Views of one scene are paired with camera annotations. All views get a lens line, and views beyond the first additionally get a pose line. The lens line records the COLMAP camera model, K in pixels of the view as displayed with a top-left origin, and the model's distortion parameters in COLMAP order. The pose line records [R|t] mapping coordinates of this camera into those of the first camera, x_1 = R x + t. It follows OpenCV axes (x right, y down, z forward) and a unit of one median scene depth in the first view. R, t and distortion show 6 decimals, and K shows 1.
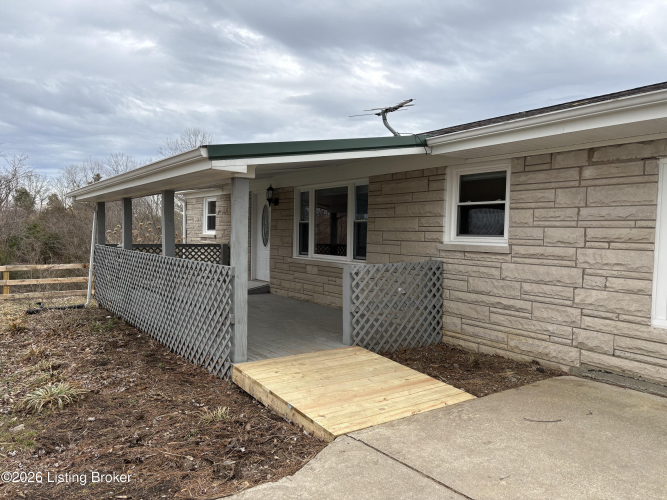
lens RADIAL K [[511.7, 0, 336.0], [0, 511.7, 252.8], [0, 0, 1]] dist [0.075458, -0.074929]
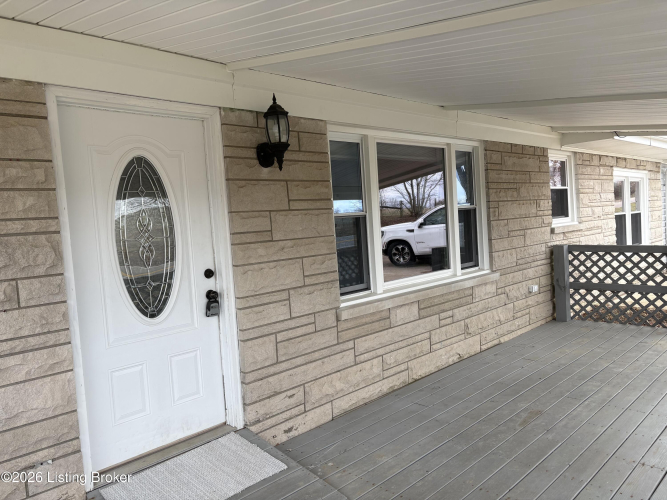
lens RADIAL K [[511.7, 0, 336.0], [0, 511.7, 252.8], [0, 0, 1]] dist [0.075458, -0.074929]
pose [[-0.190290, -0.056608, 0.980094, -0.491742], [0.109726, 0.990855, 0.078533, -0.066294], [-0.975577, 0.122486, -0.182339, 1.142150]]
